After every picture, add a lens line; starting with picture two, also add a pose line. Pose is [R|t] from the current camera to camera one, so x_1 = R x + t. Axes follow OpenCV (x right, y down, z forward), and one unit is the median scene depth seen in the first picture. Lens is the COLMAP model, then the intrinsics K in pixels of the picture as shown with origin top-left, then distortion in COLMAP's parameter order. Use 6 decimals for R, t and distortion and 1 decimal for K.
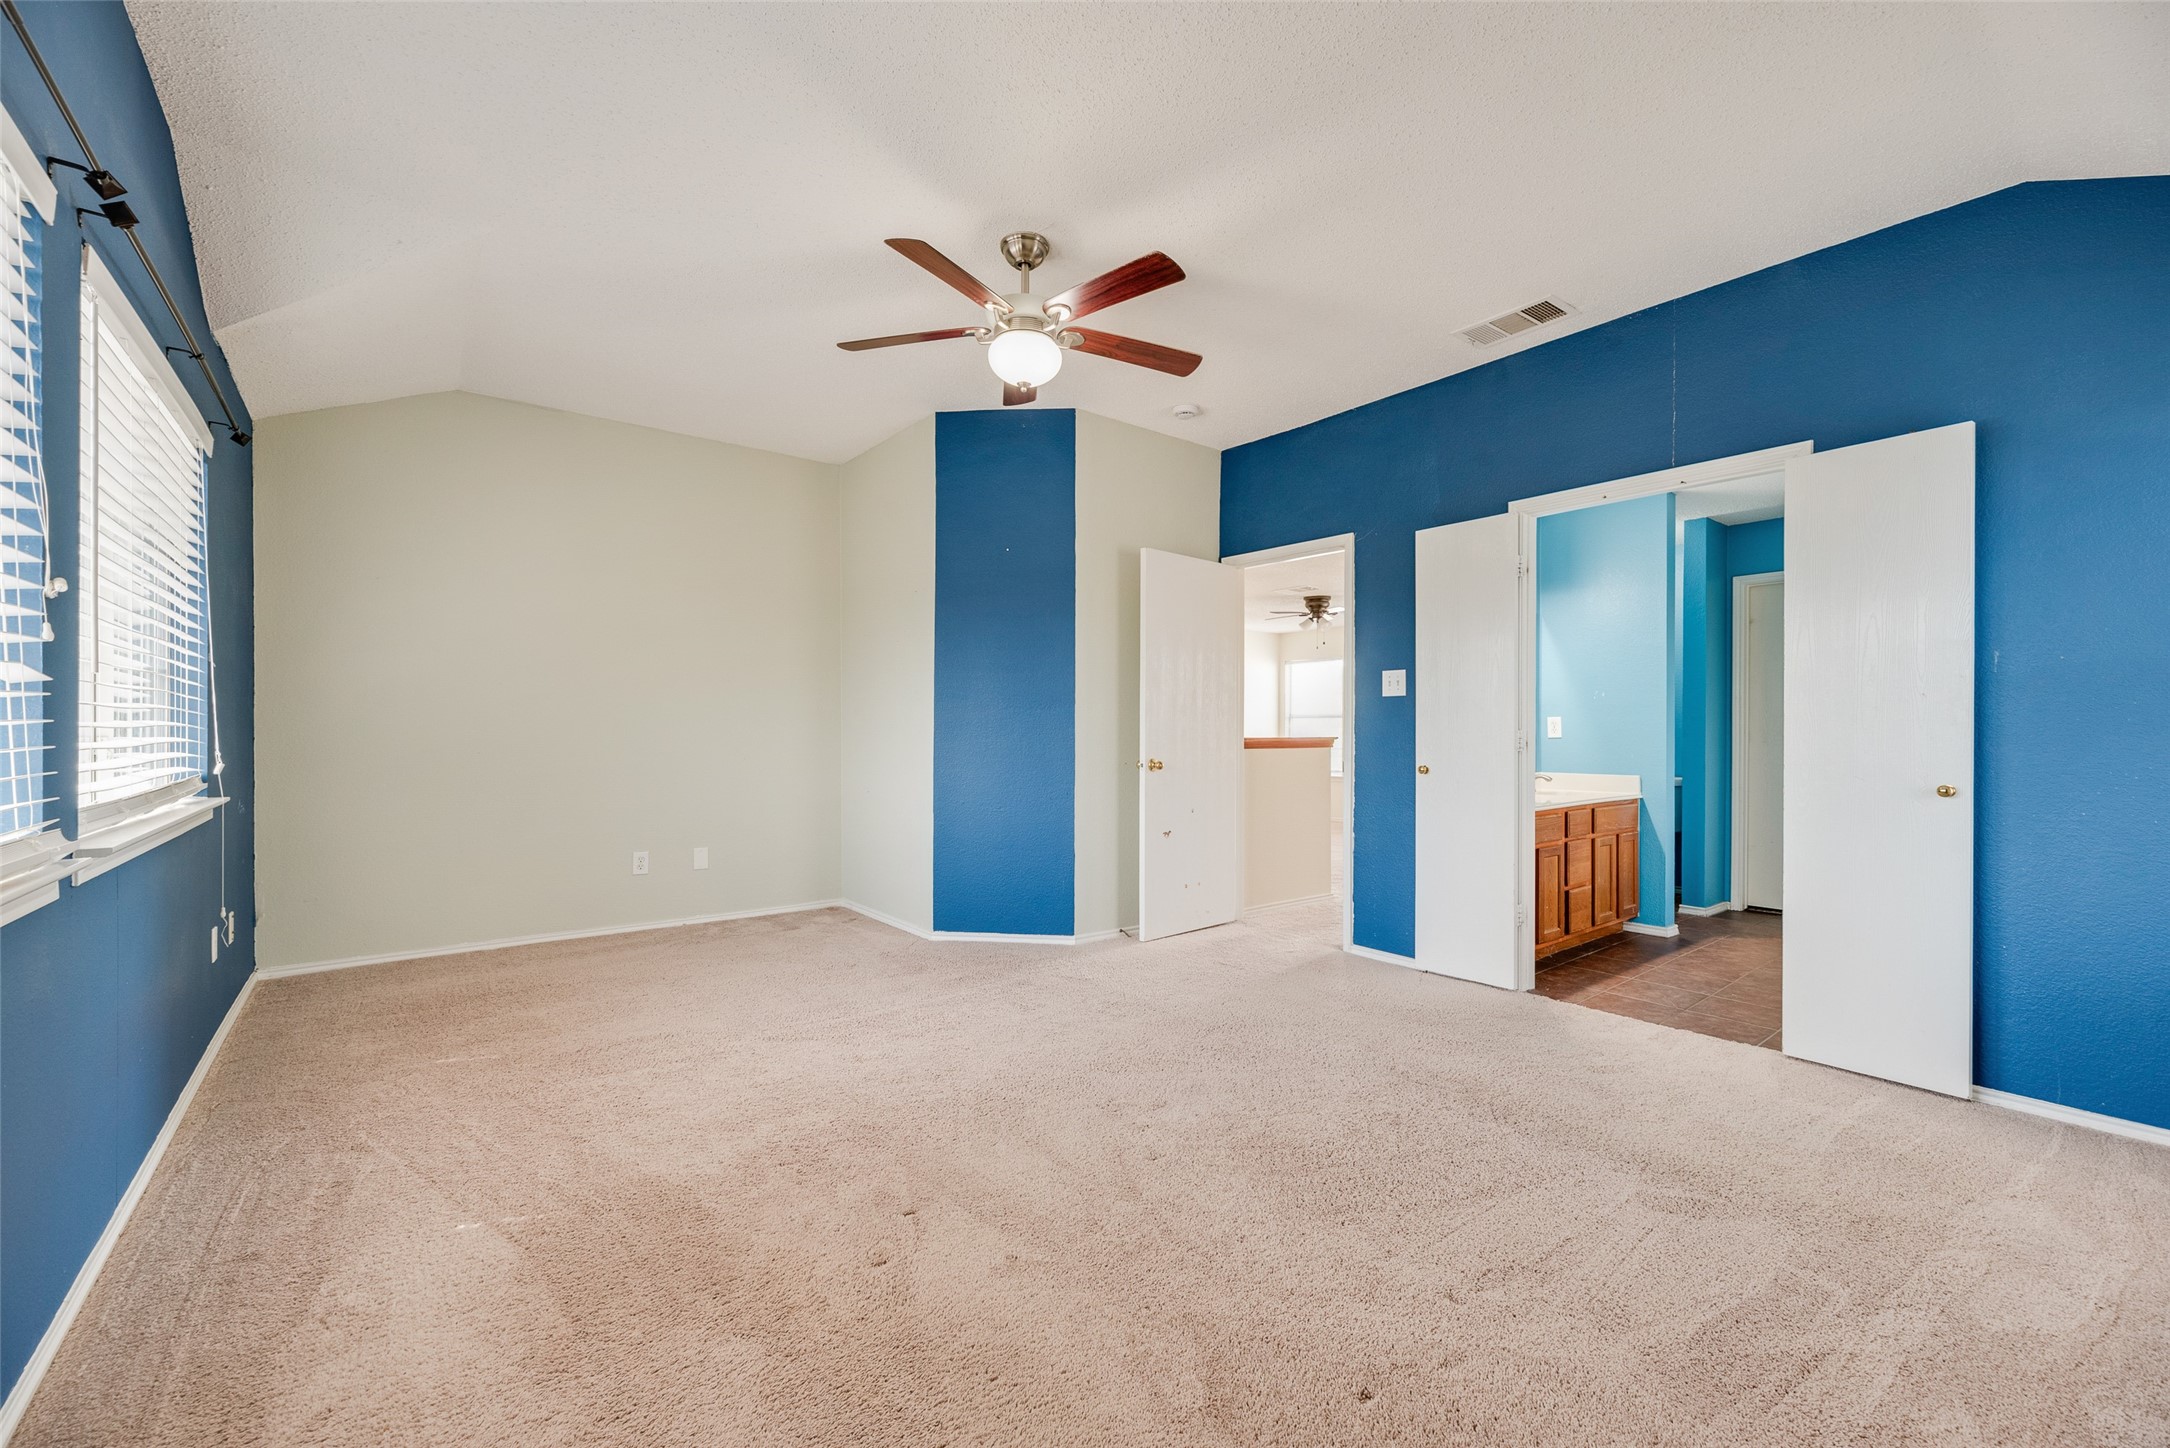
lens RADIAL K [[881.4, 0, 1087.6], [0, 881.4, 730.6], [0, 0, 1]] dist [0.000562, -0.000521]
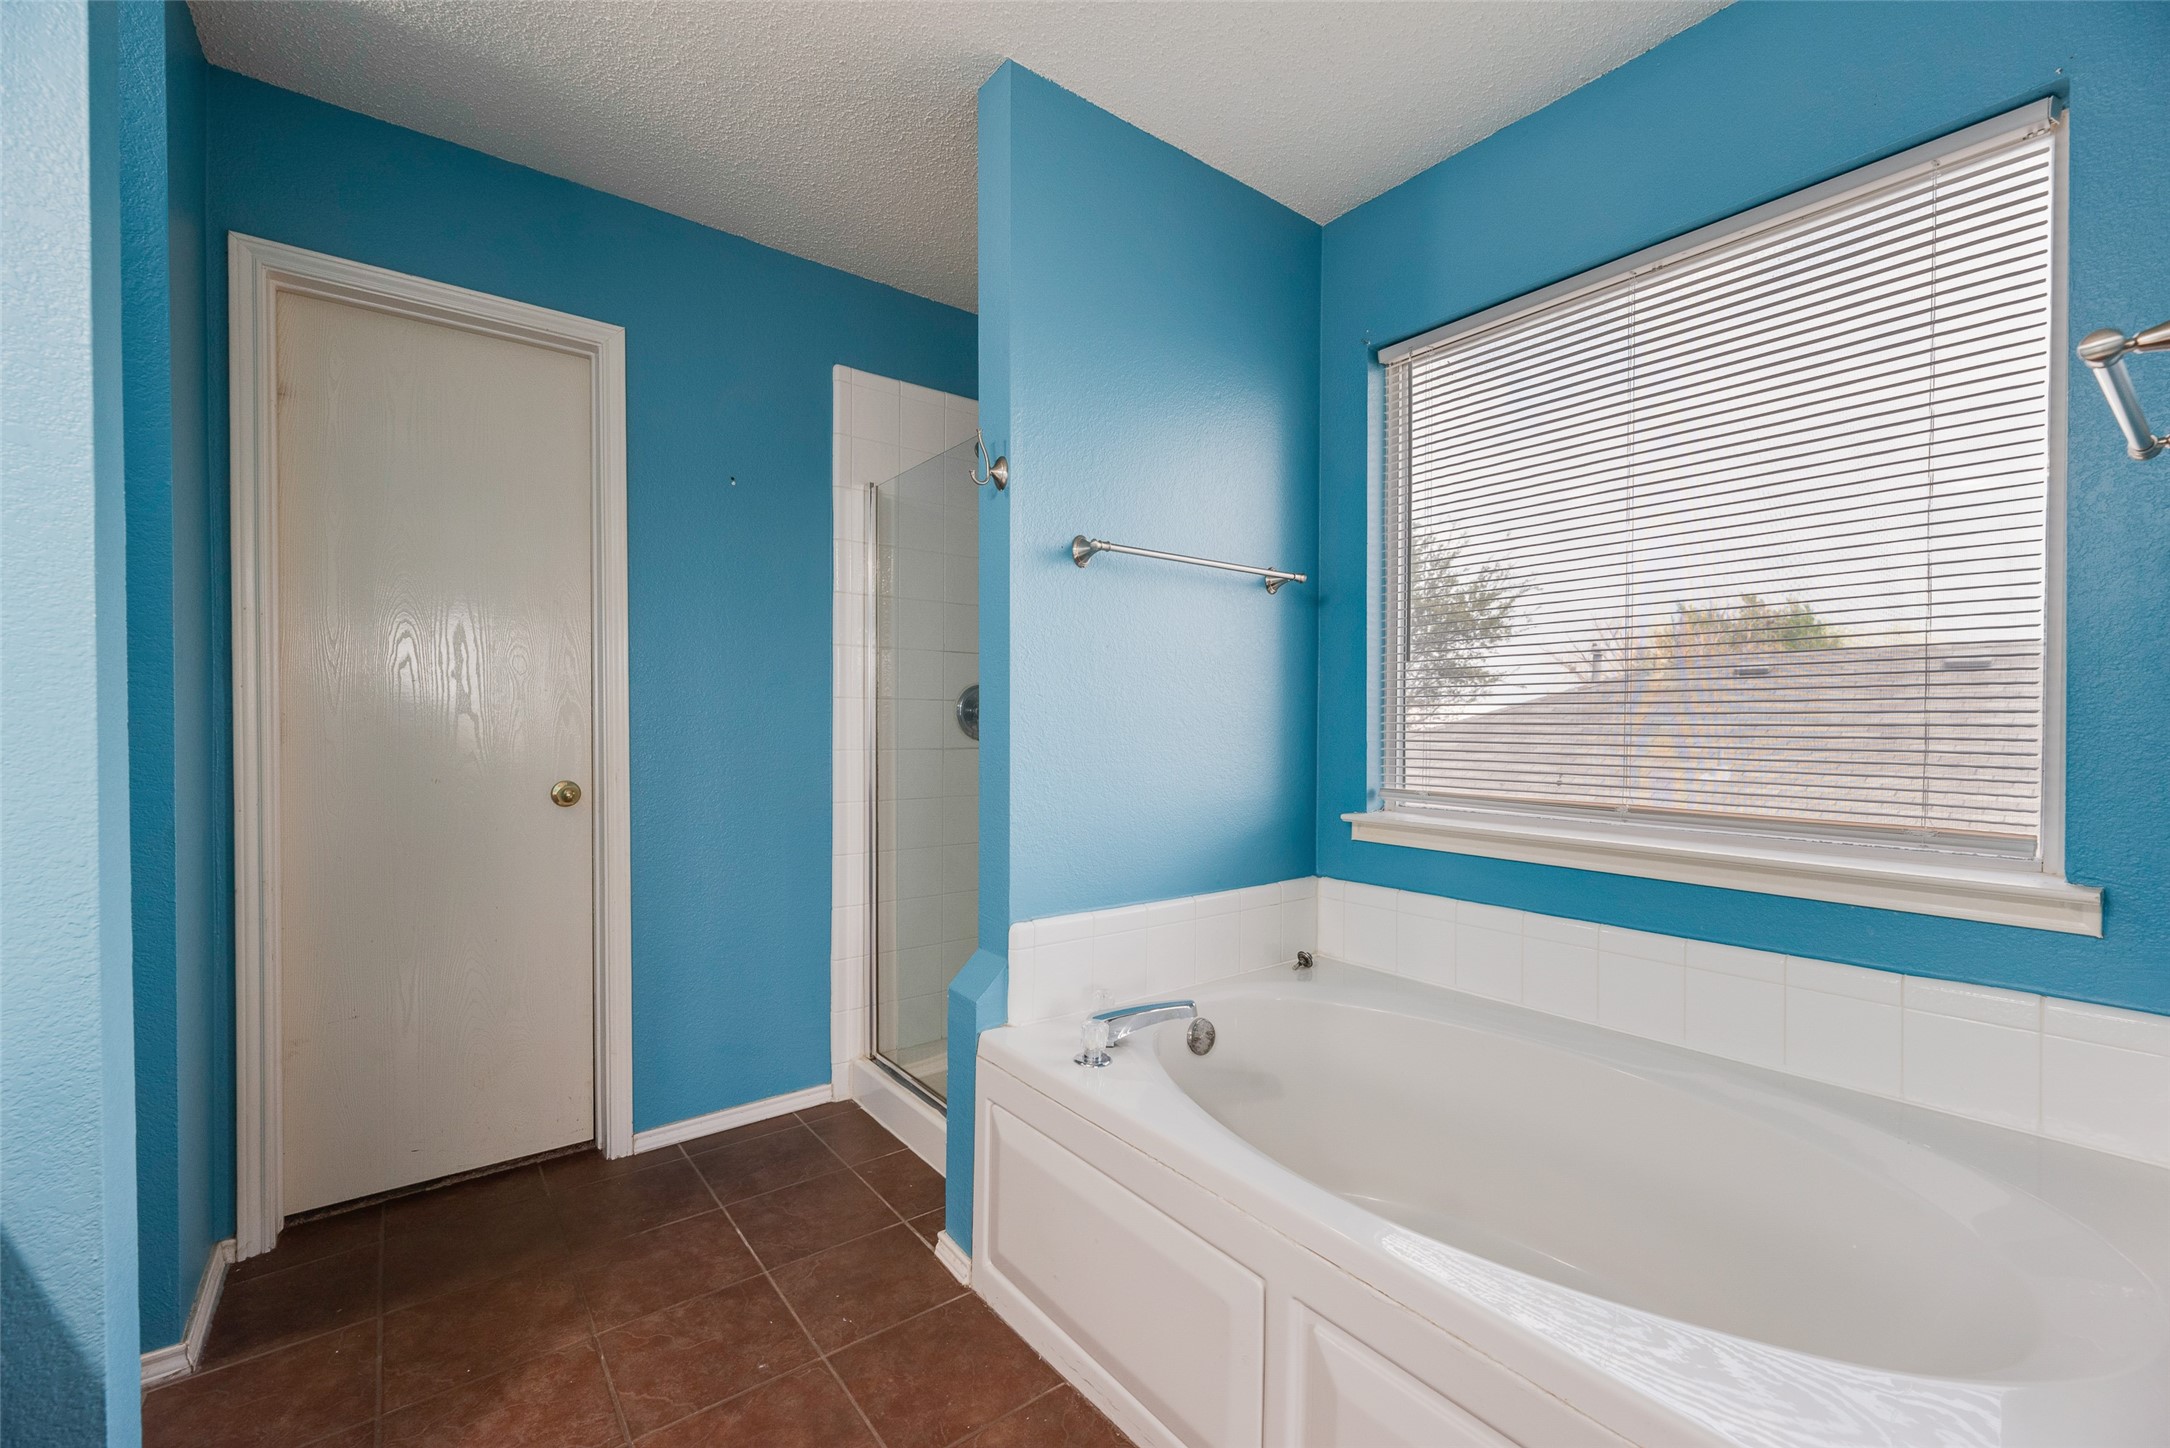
lens RADIAL K [[881.4, 0, 1087.6], [0, 881.4, 730.6], [0, 0, 1]] dist [0.000562, -0.000521]
pose [[0.014022, -0.013503, 0.999811, 0.434616], [-0.002305, 0.999906, 0.013537, 0.003550], [-0.999899, -0.002494, 0.013990, 0.721523]]
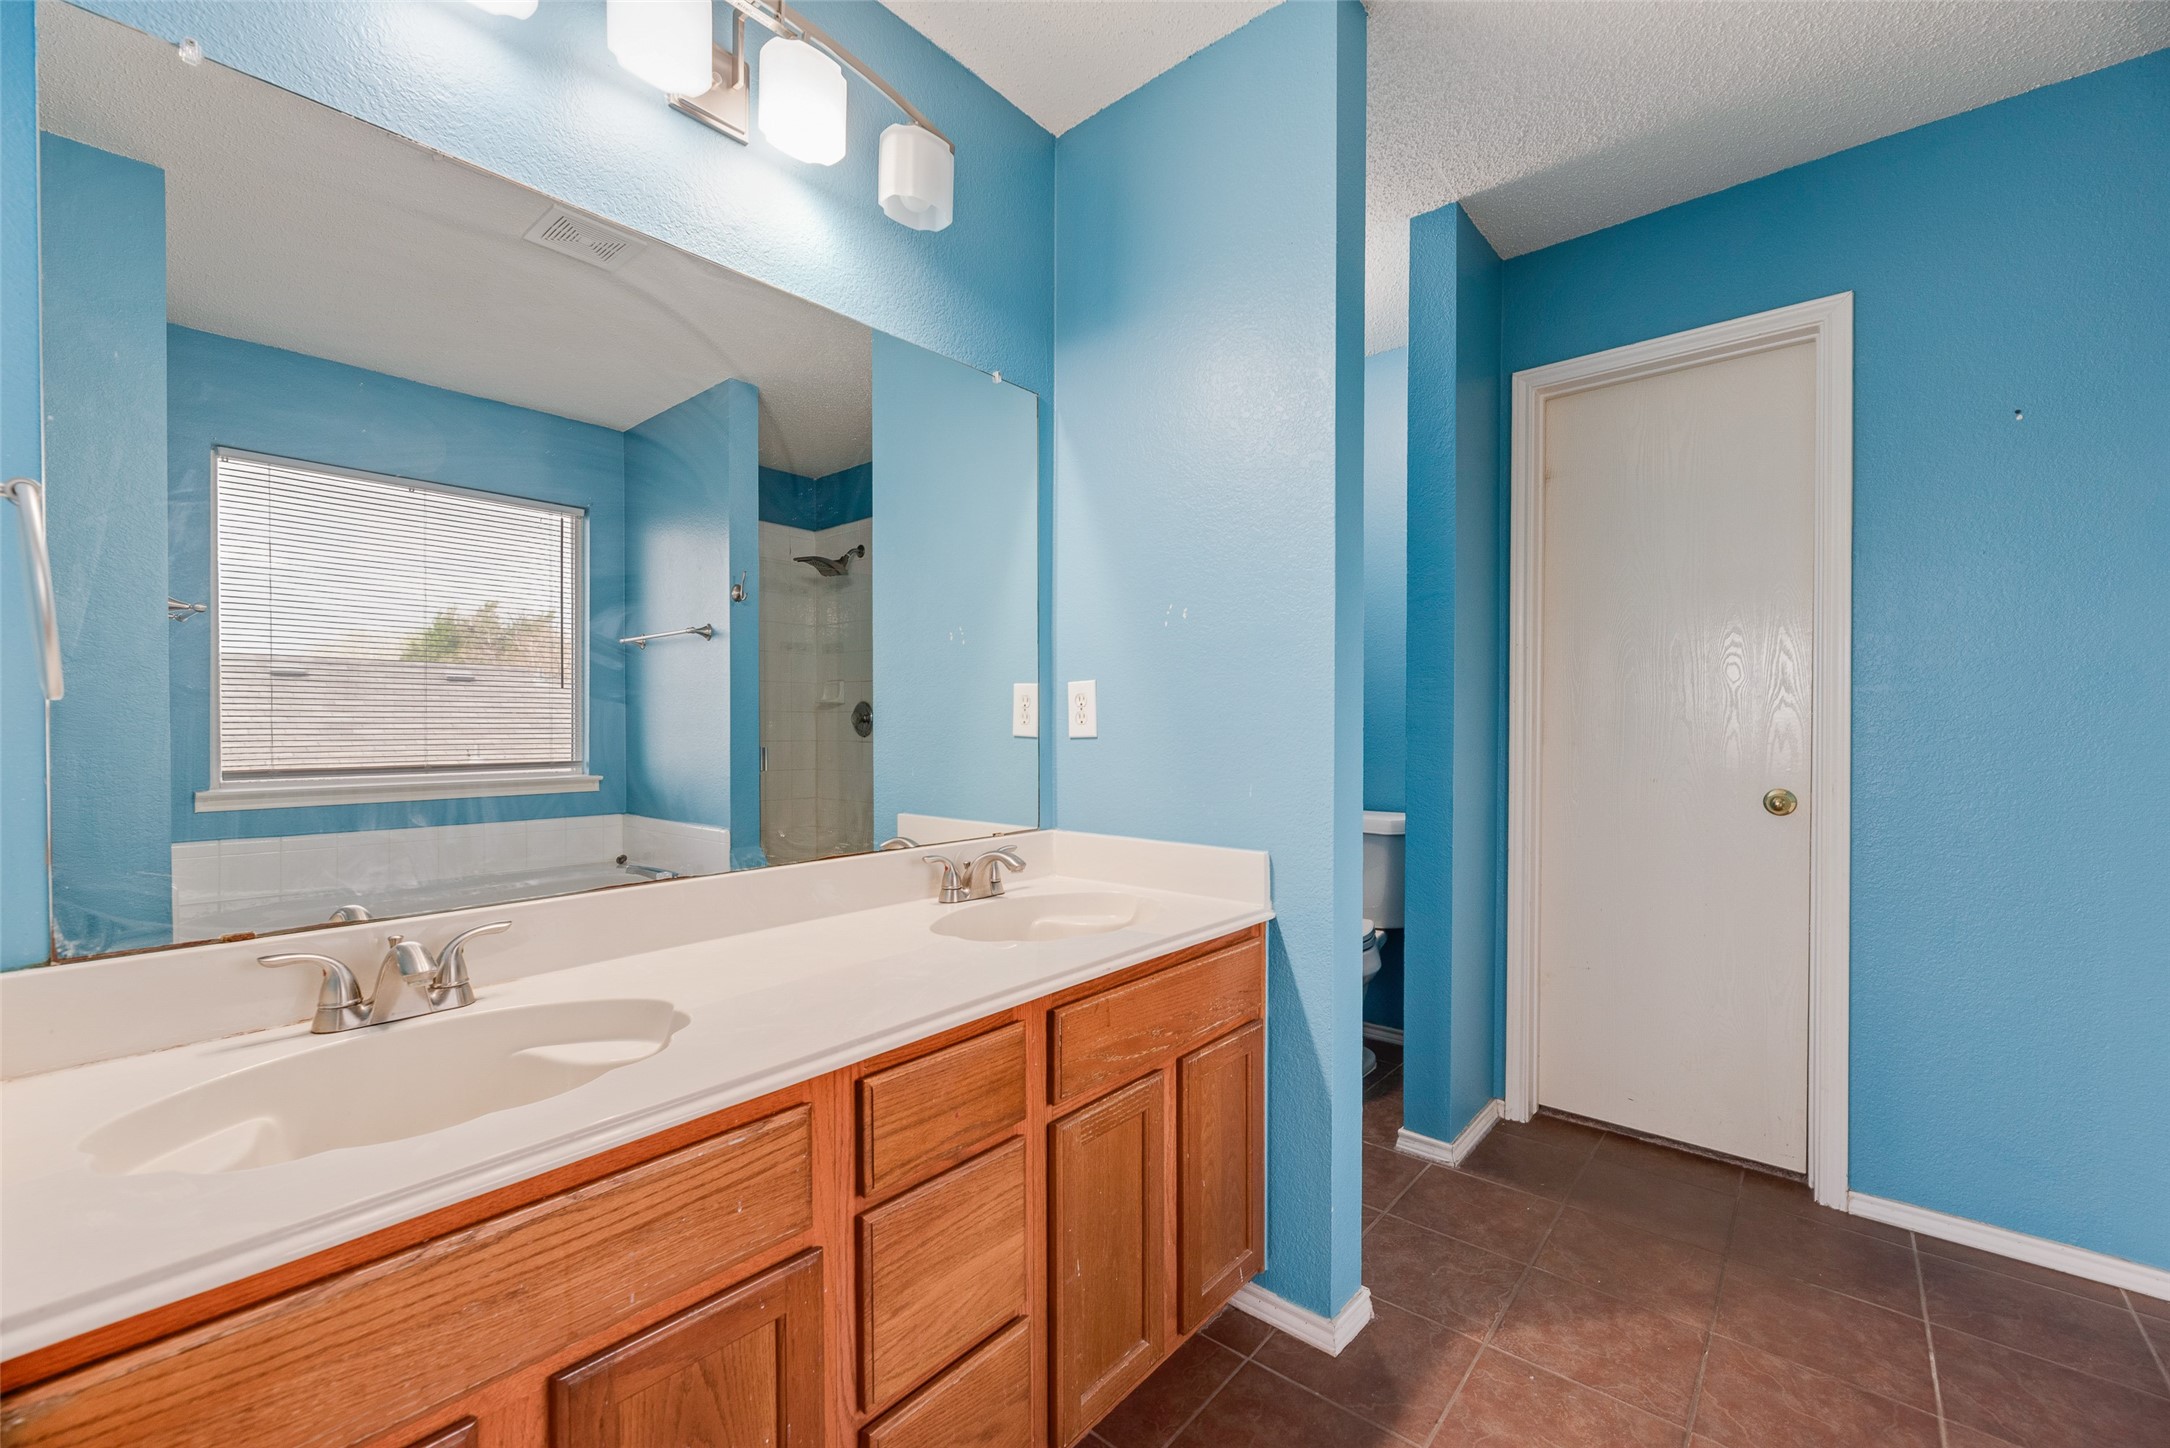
lens RADIAL K [[881.4, 0, 1087.6], [0, 881.4, 730.6], [0, 0, 1]] dist [0.000562, -0.000521]
pose [[0.981733, -0.003380, 0.190236, 0.460262], [0.001884, 0.999966, 0.008042, 0.002610], [-0.190257, -0.007537, 0.981705, 0.635670]]
